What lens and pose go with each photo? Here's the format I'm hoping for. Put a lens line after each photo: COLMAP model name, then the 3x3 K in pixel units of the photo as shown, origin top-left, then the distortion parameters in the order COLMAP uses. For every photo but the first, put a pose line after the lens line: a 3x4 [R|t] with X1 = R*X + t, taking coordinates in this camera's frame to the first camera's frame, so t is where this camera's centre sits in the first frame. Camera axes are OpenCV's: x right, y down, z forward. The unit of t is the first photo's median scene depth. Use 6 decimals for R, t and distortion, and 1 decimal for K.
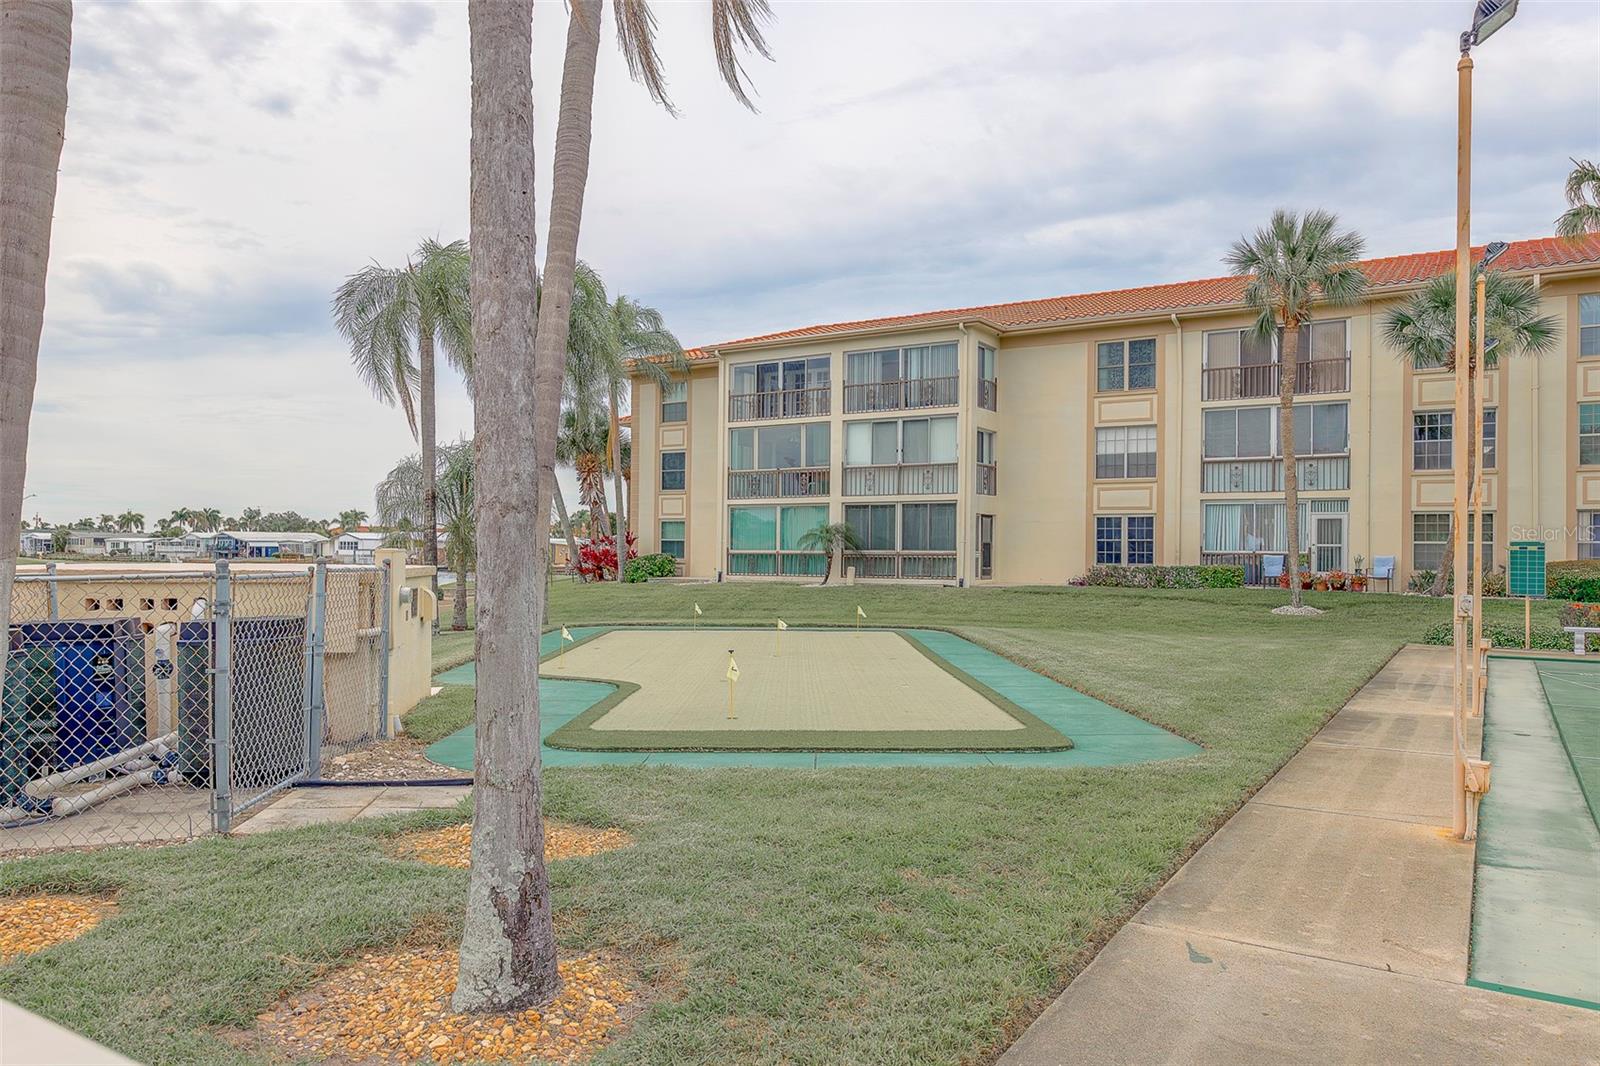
lens RADIAL K [[1056.3, 0, 830.9], [0, 1056.3, 535.3], [0, 0, 1]] dist [0.007040, 0.002097]
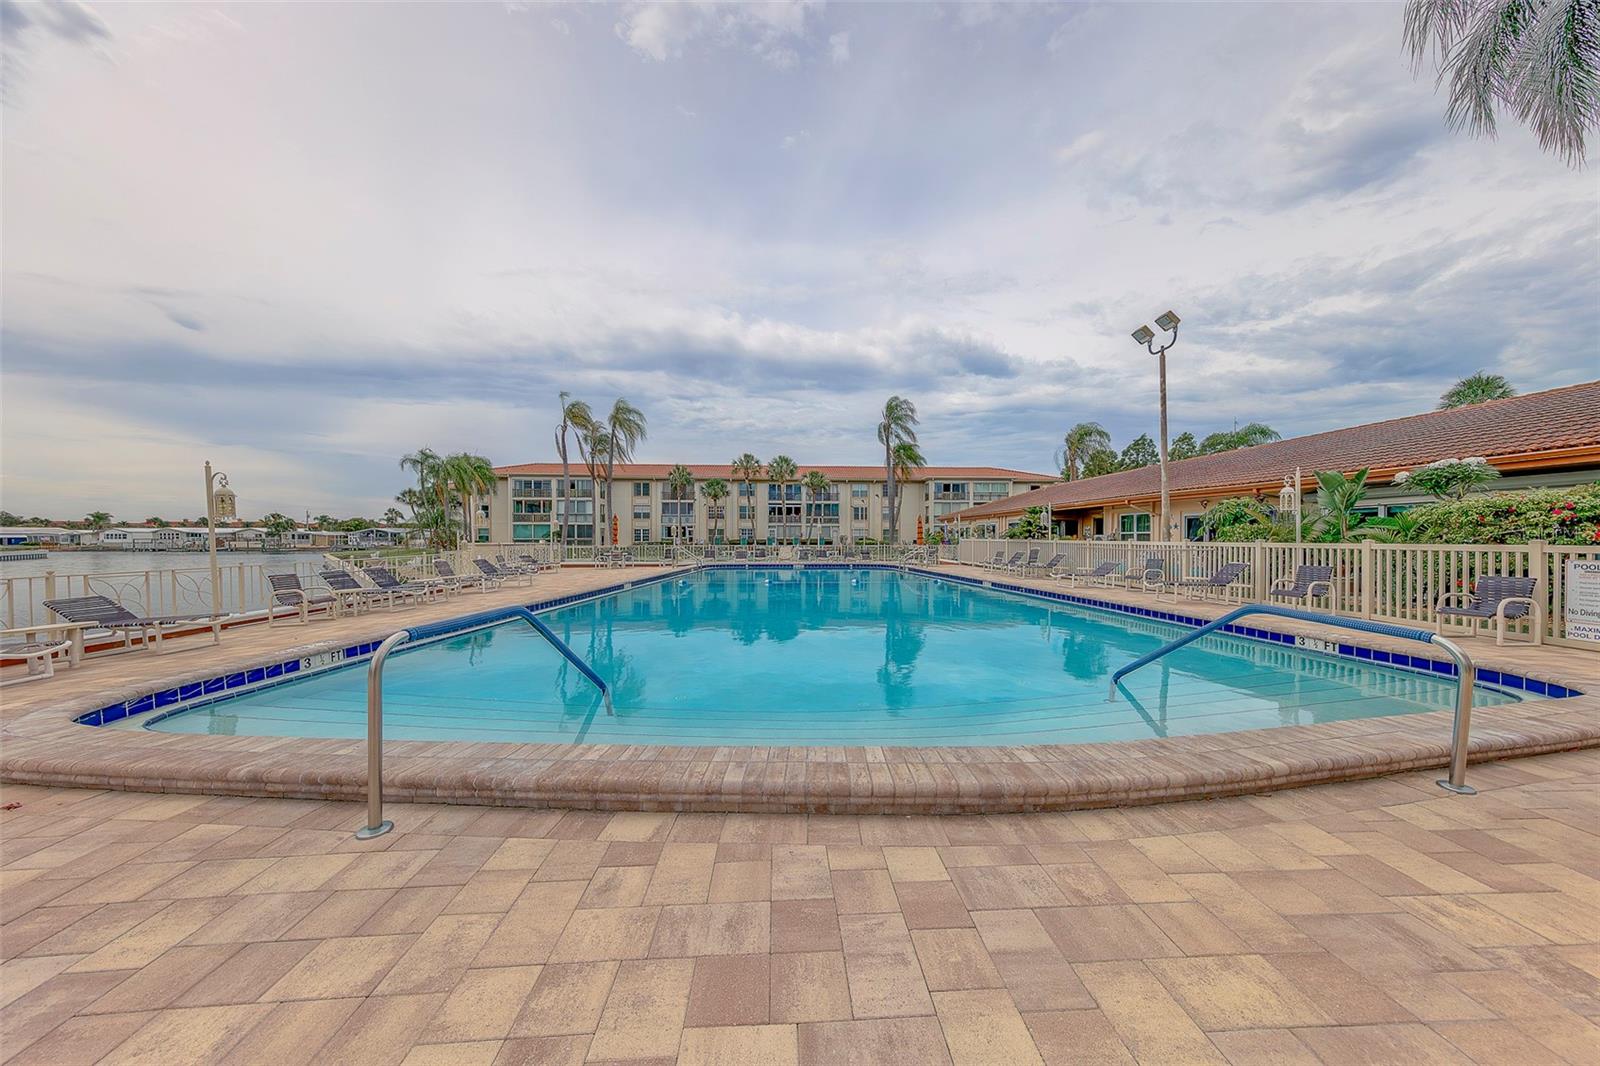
lens RADIAL K [[512.6, 0, 817.0], [0, 512.6, 536.8], [0, 0, 1]] dist [0.000434, -0.000713]
pose [[0.811715, -0.008575, 0.583991, -0.270065], [-0.002171, 0.999841, 0.017700, -0.021885], [-0.584050, -0.015635, 0.811567, -0.813122]]
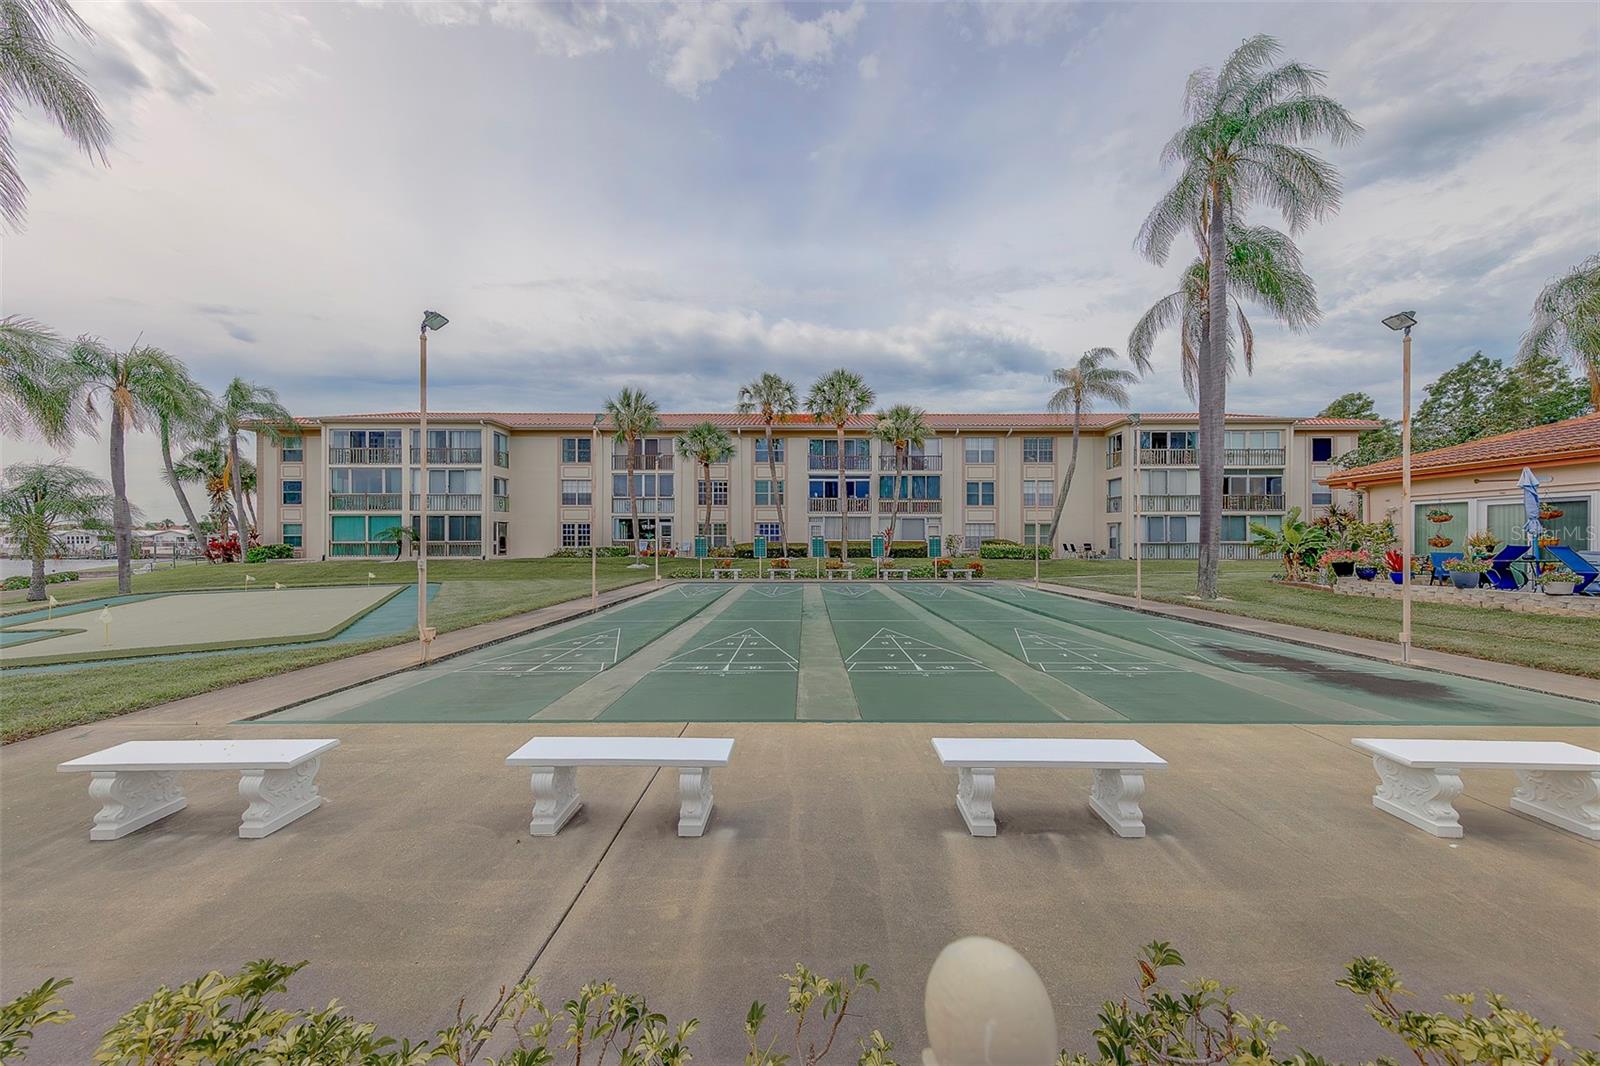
lens RADIAL K [[512.6, 0, 808.7], [0, 512.6, 538.1], [0, 0, 1]] dist [0.000434, -0.000713]
pose [[0.848817, -0.006706, 0.528645, 0.124773], [0.000094, 0.999921, 0.012533, -0.001597], [-0.528687, -0.010588, 0.848751, -0.085579]]
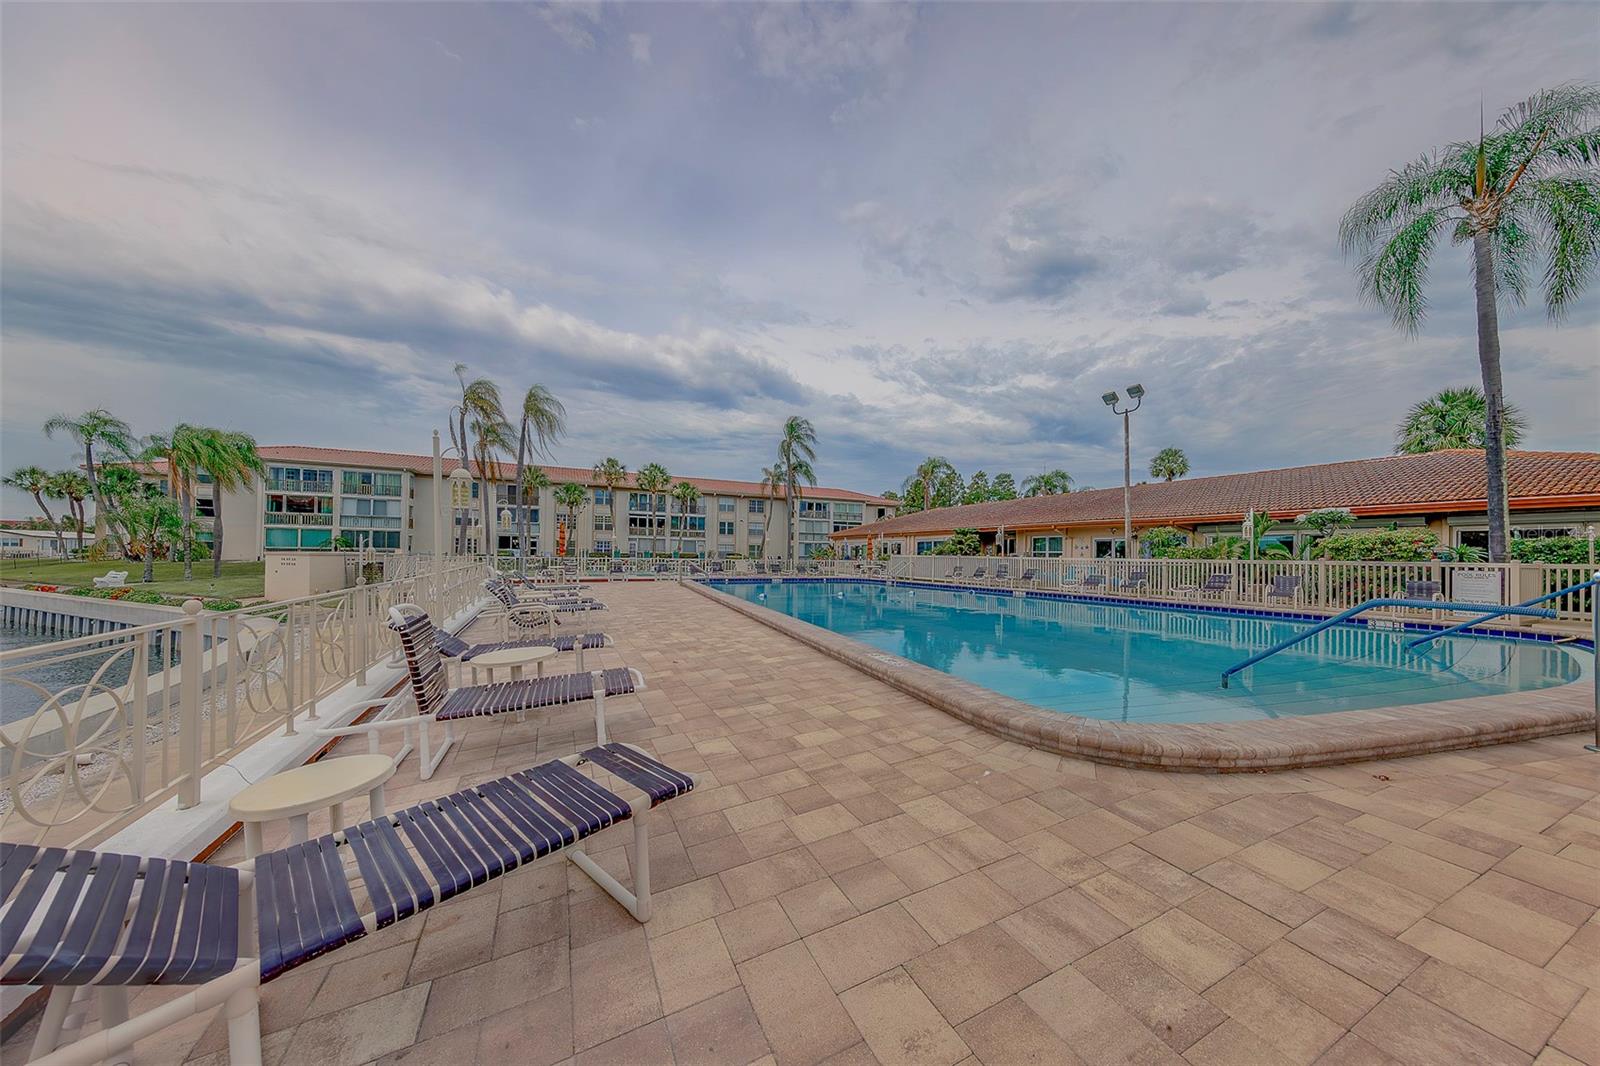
lens RADIAL K [[512.6, 0, 815.3], [0, 512.6, 549.7], [0, 0, 1]] dist [0.000434, -0.000713]
pose [[0.524492, 0.006260, 0.851392, -0.444433], [-0.023074, 0.999710, 0.006863, -0.016678], [-0.851102, -0.023244, 0.524485, -0.634091]]
